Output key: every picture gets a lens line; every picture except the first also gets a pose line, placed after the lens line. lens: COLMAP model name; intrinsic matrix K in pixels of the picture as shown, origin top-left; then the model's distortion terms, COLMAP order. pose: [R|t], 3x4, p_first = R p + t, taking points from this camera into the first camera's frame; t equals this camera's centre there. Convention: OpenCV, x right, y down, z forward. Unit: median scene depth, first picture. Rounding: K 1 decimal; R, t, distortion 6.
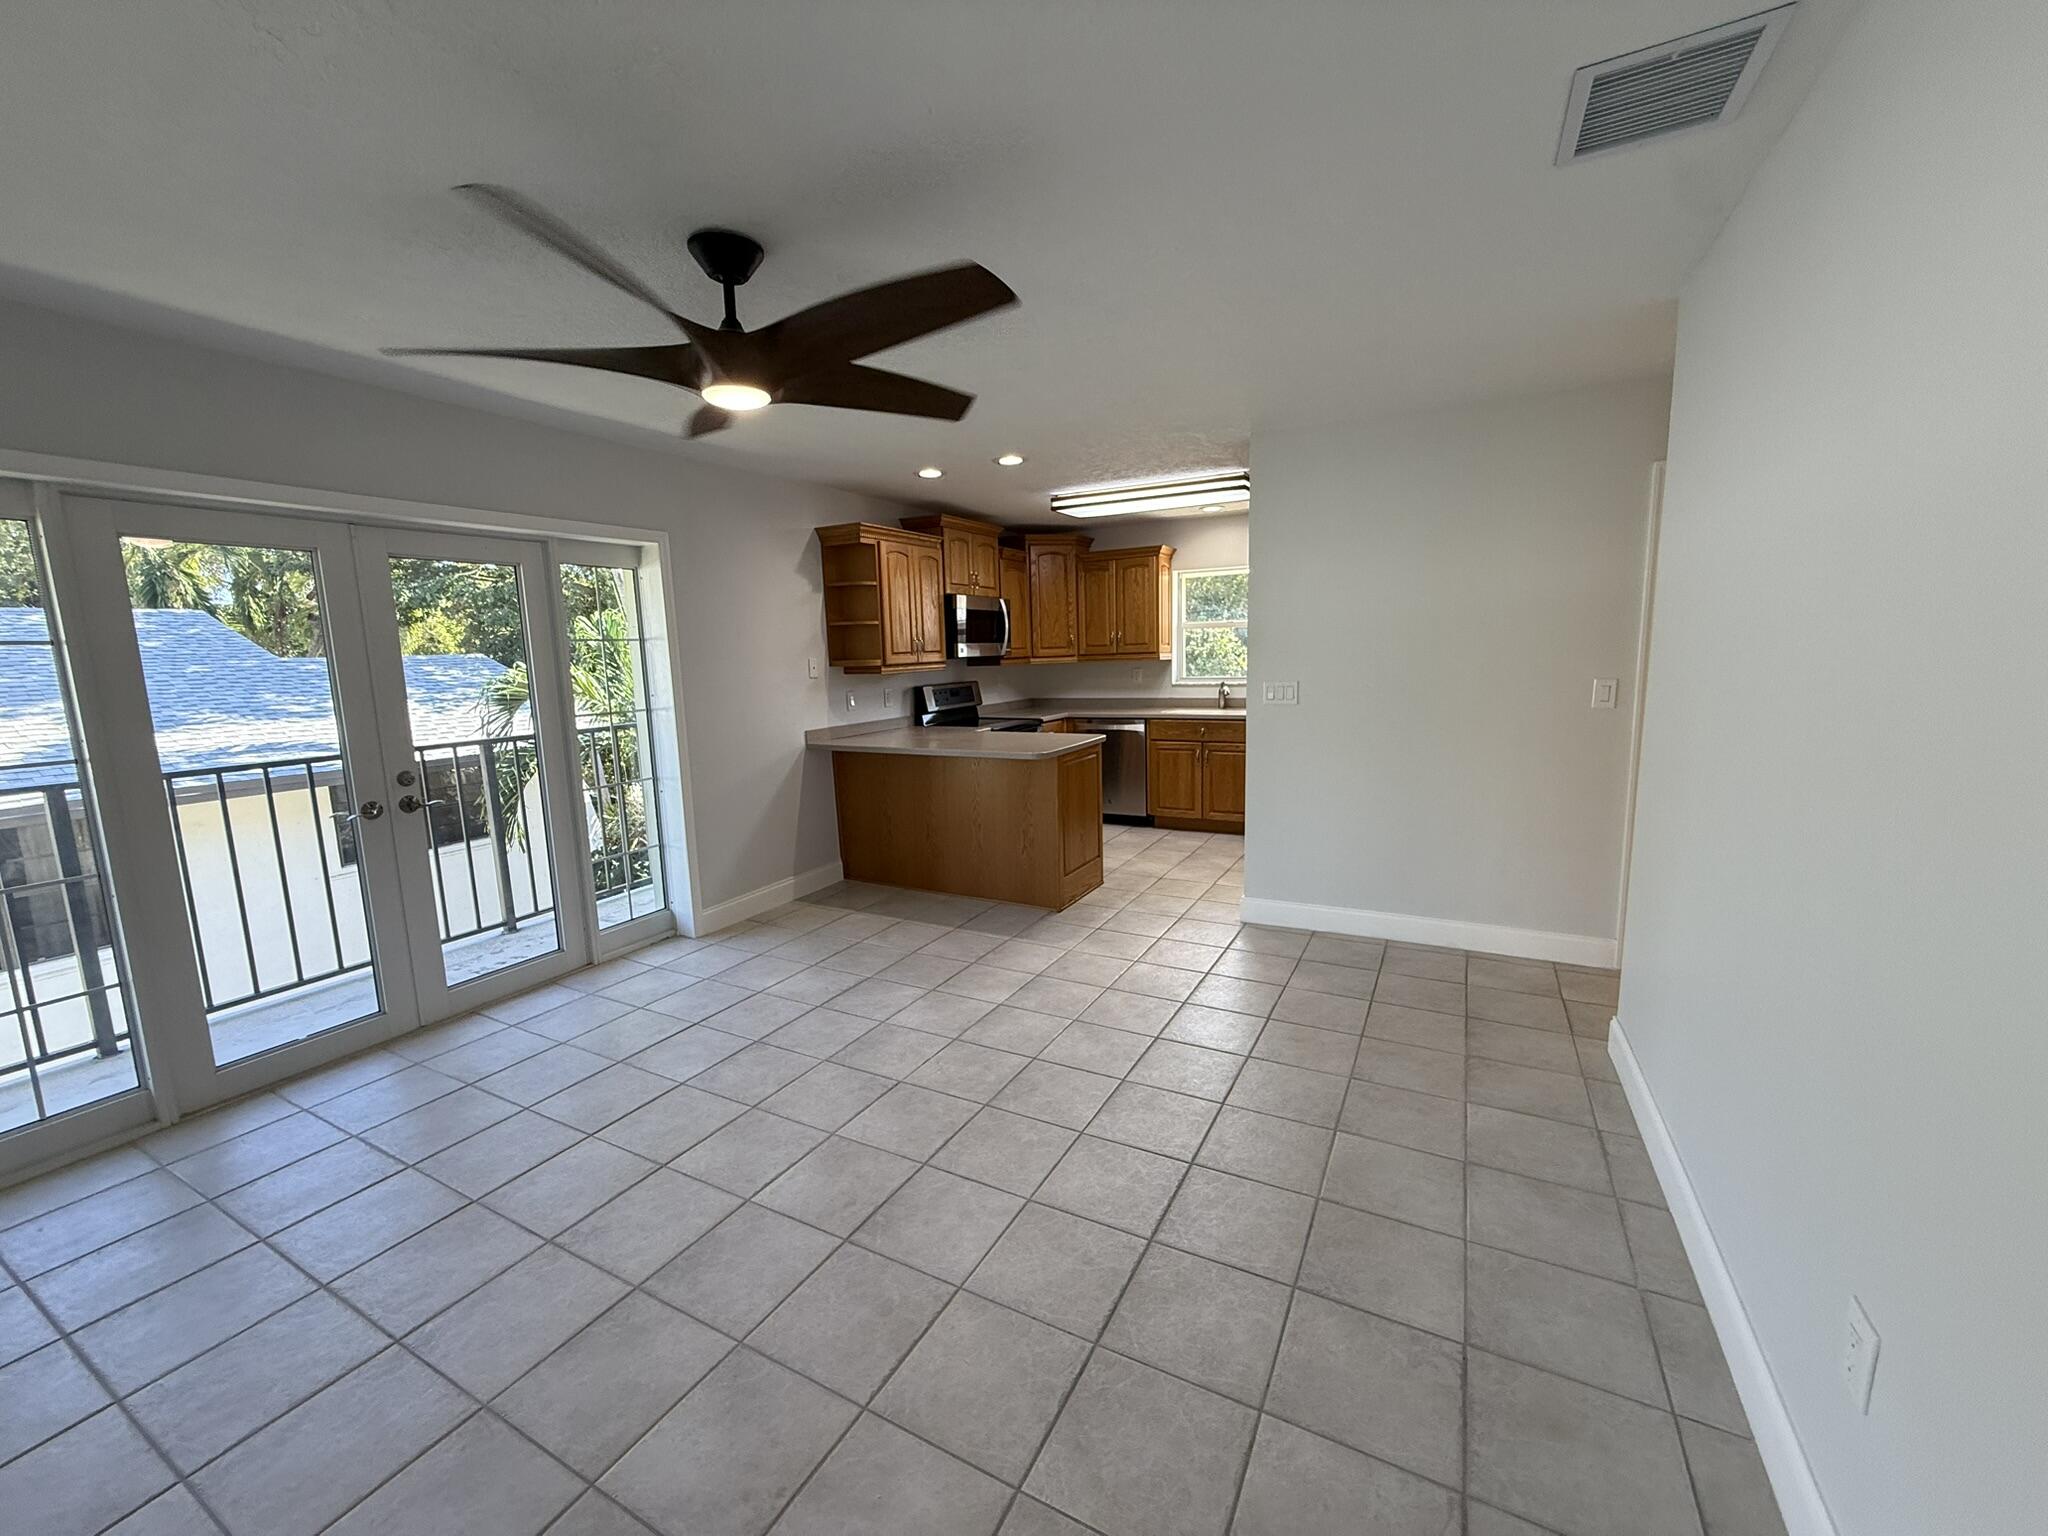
lens RADIAL K [[822.0, 0, 1019.4], [0, 822.0, 769.2], [0, 0, 1]] dist [-0.000411, 0.000116]
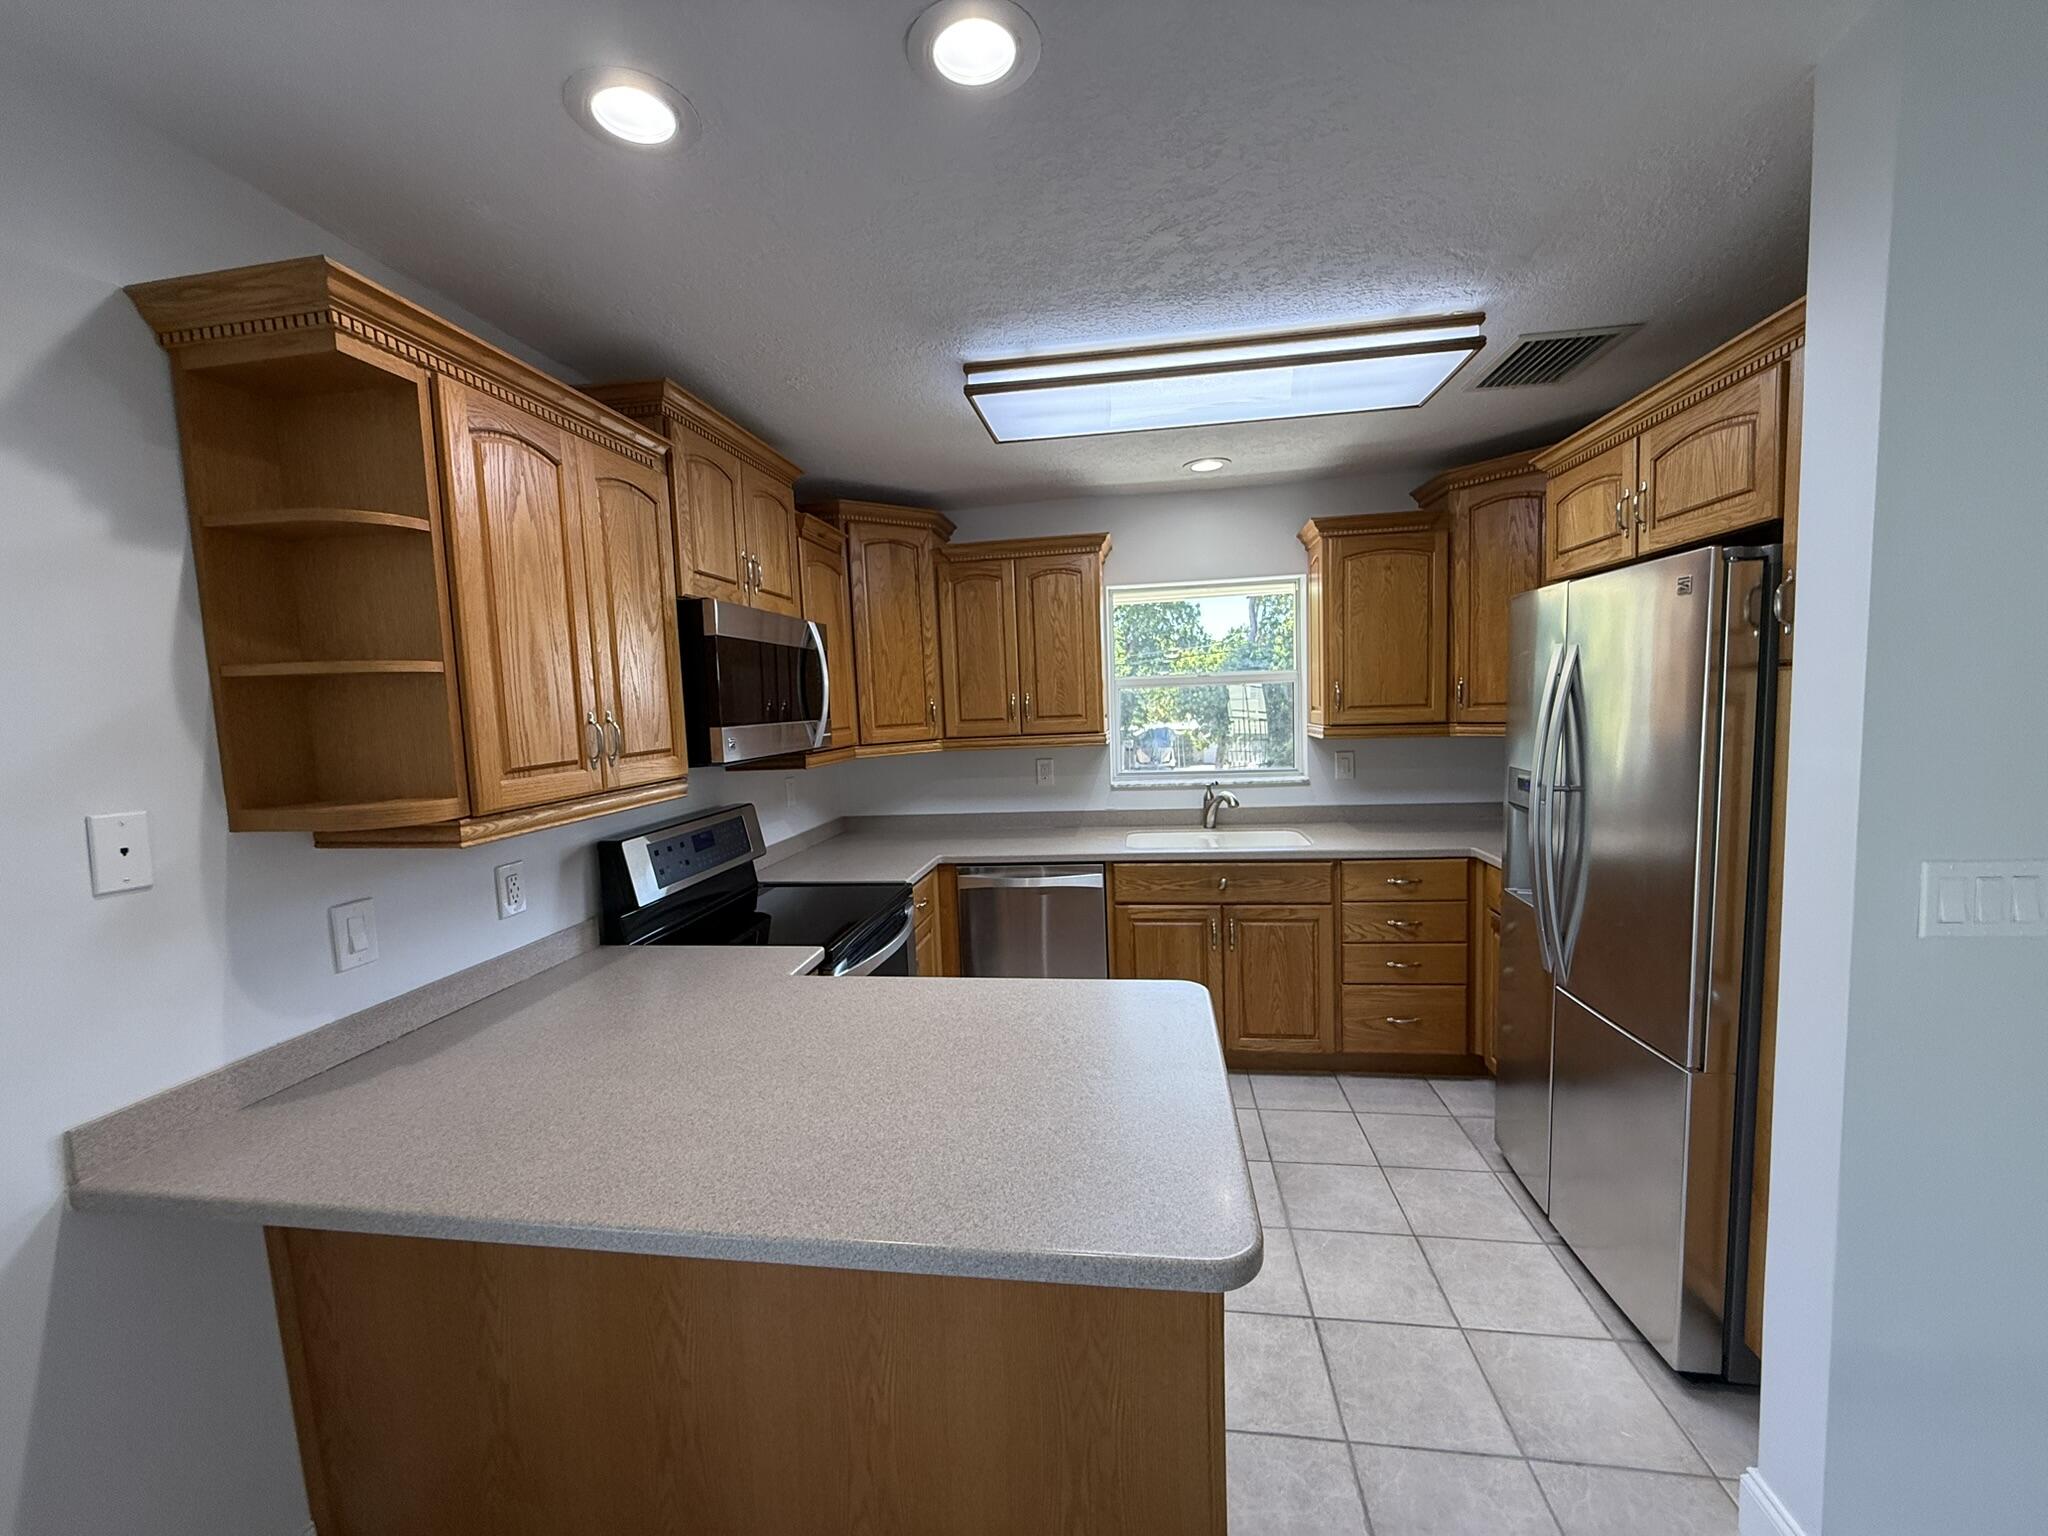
lens RADIAL K [[822.0, 0, 1019.4], [0, 822.0, 769.2], [0, 0, 1]] dist [-0.000411, 0.000116]
pose [[0.941576, -0.037531, 0.334702, -0.072056], [0.062036, 0.996095, -0.062822, -0.100610], [-0.331037, 0.079916, 0.940227, 0.596604]]
